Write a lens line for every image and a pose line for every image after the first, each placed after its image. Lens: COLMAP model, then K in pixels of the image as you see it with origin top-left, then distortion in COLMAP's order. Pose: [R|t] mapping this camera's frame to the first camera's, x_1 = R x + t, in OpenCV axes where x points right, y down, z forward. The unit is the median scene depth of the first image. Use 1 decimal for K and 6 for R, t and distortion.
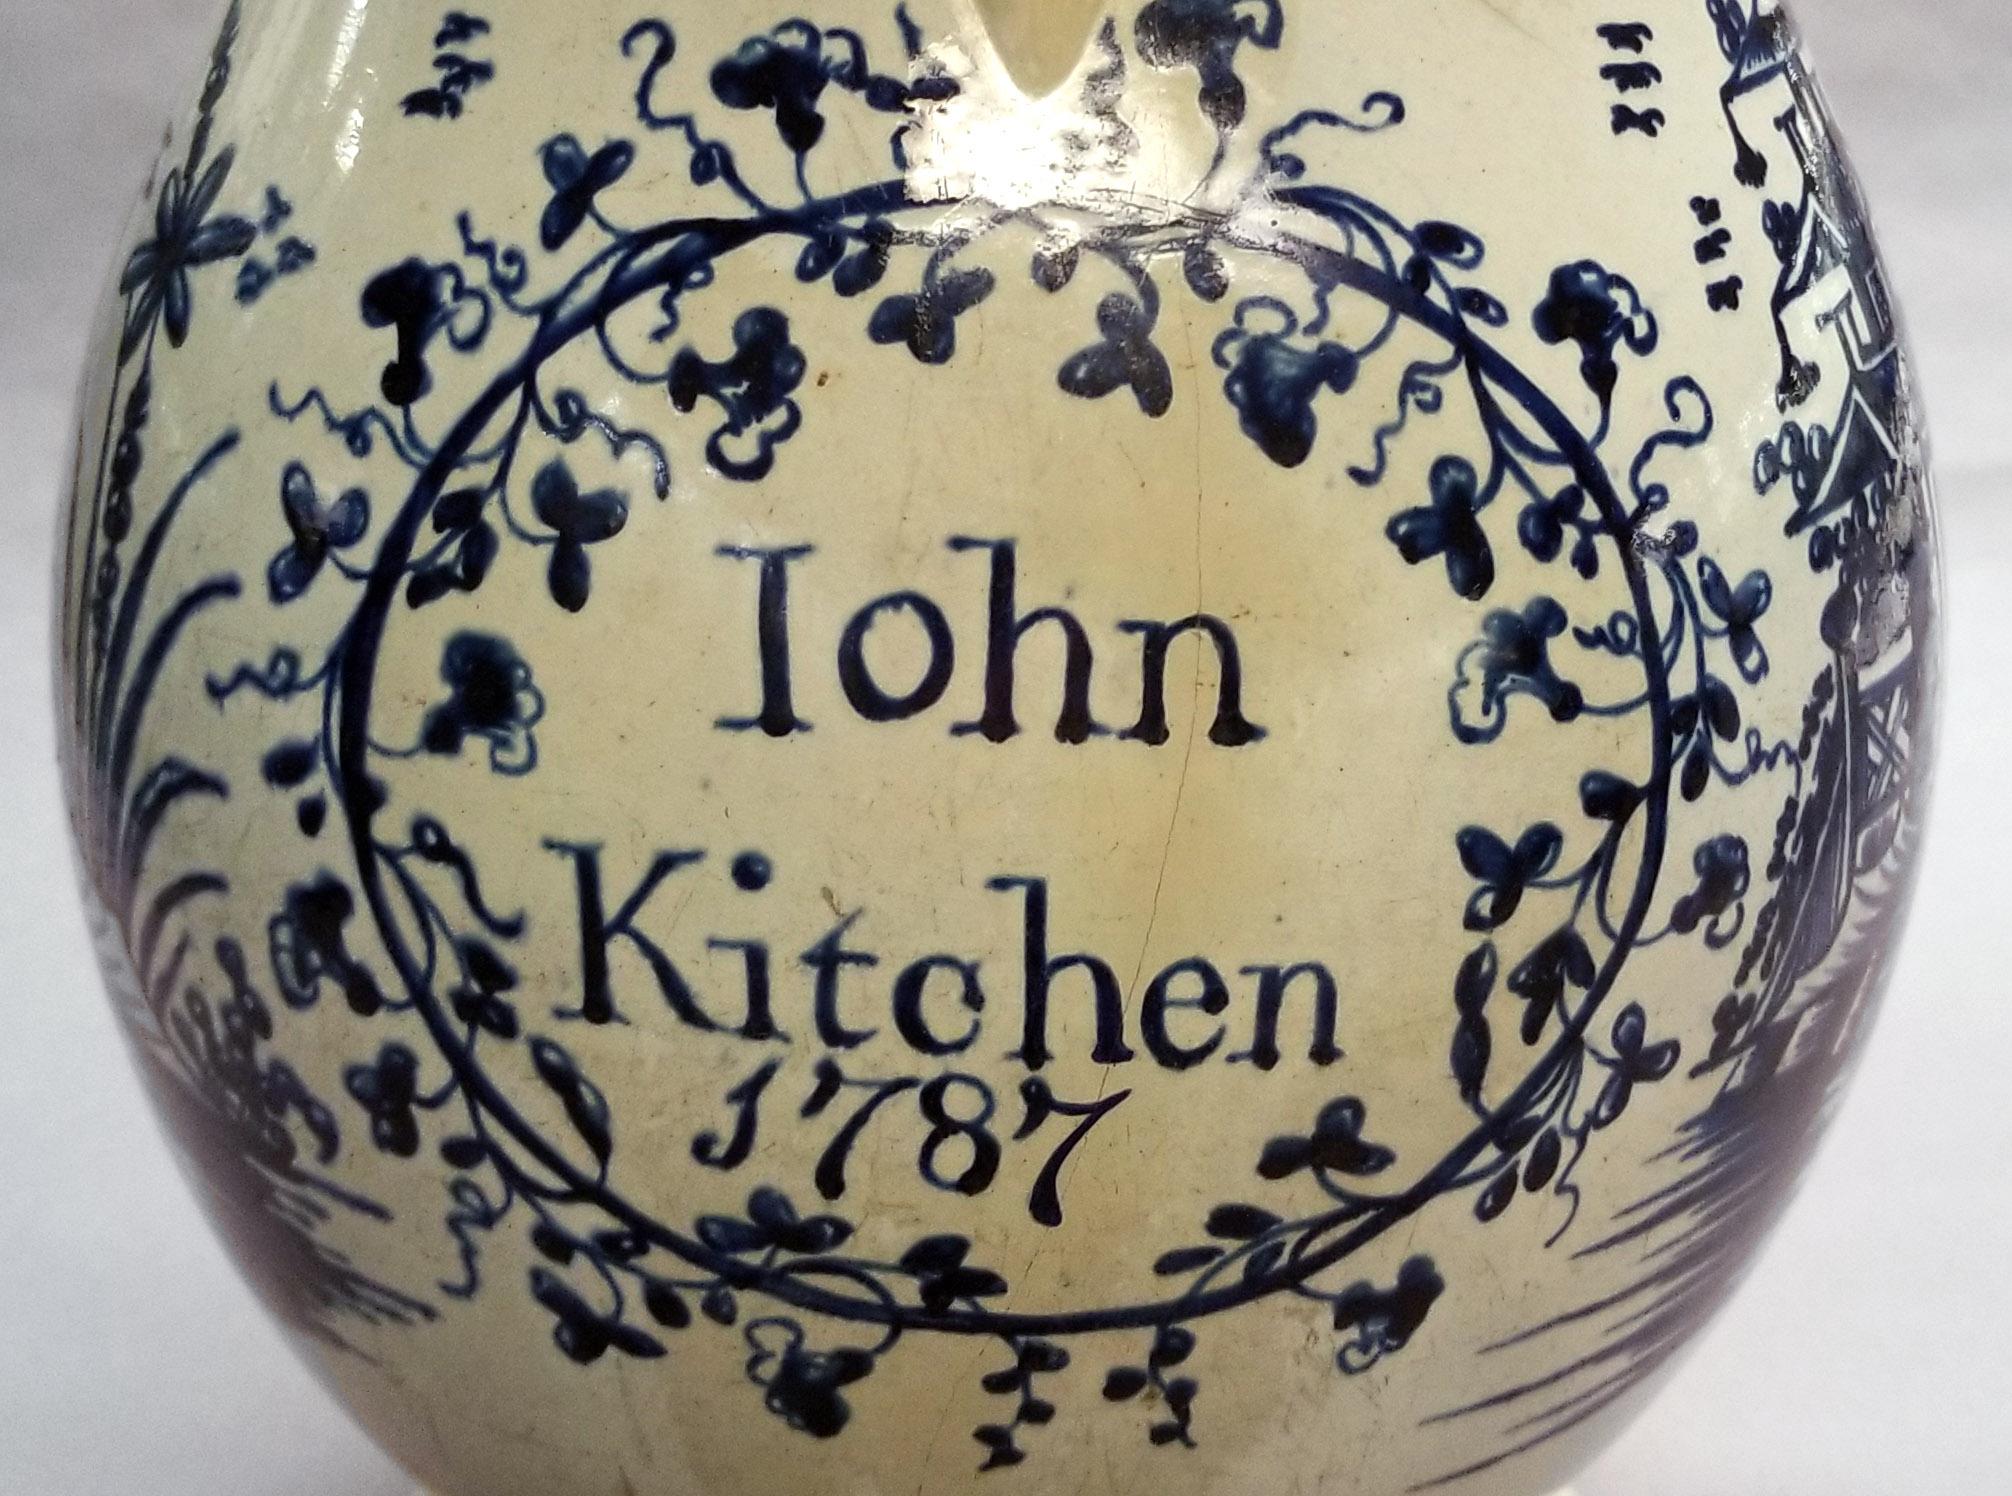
lens RADIAL K [[1925.1, 0, 1013.1], [0, 1925.1, 747.1], [0, 0, 1]] dist [0.084817, 0.000000]
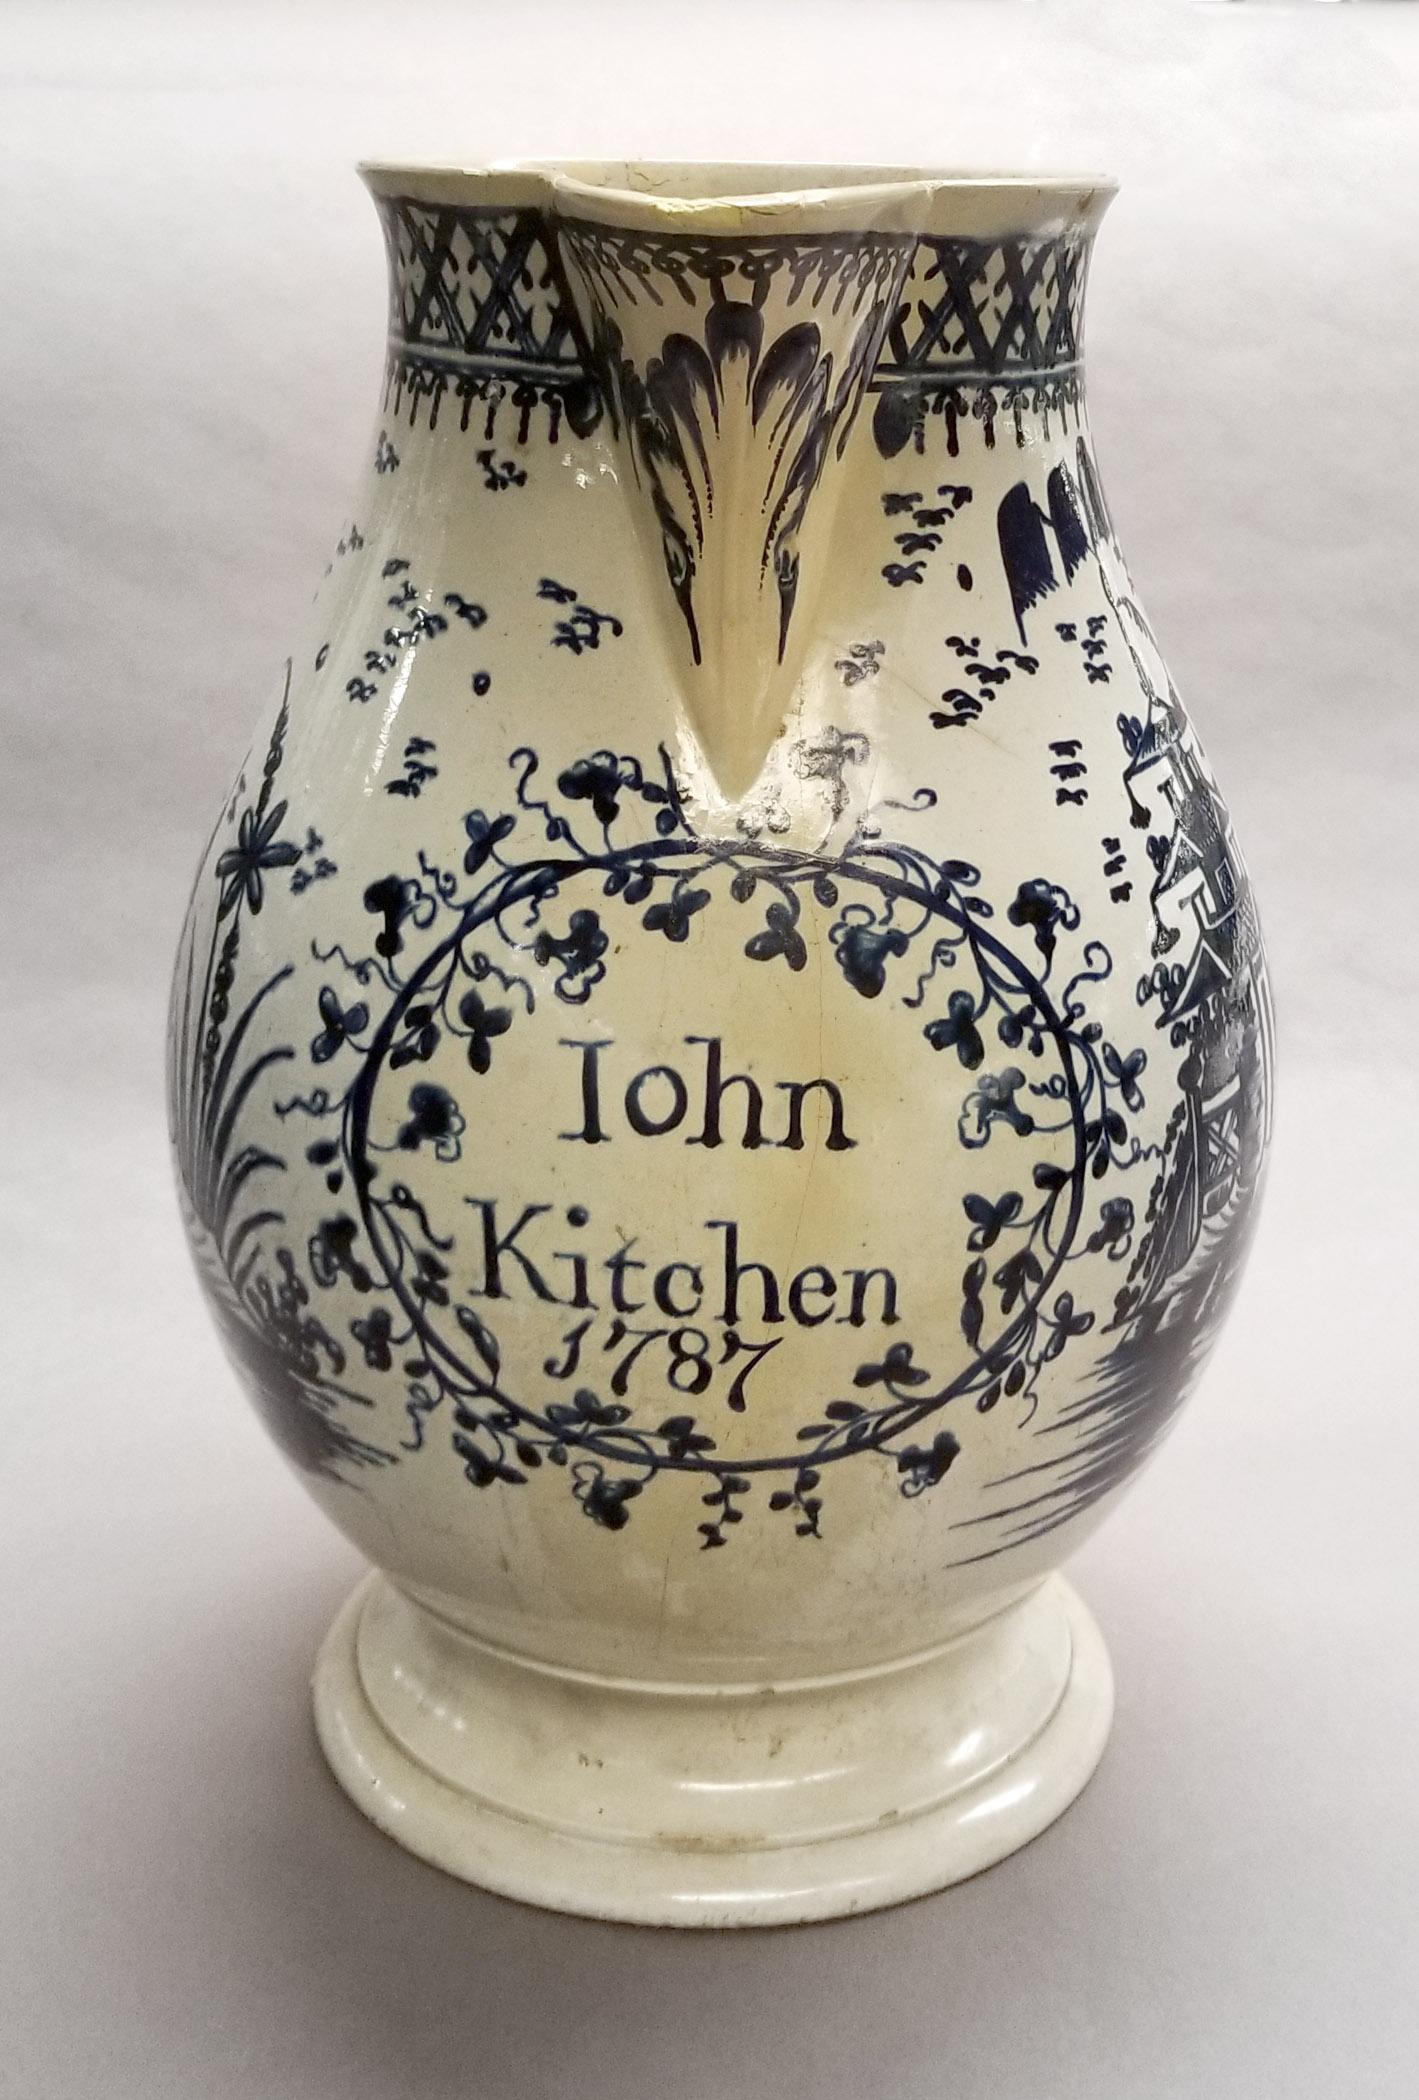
lens RADIAL K [[1620.1, 0, 709.9], [0, 1620.1, 1038.5], [0, 0, 1]] dist [0.093412, 0.003841]
pose [[0.999616, 0.003687, -0.027447, 0.031060], [-0.004018, 0.999920, -0.011996, -0.083000], [0.027400, 0.012102, 0.999551, -0.520692]]
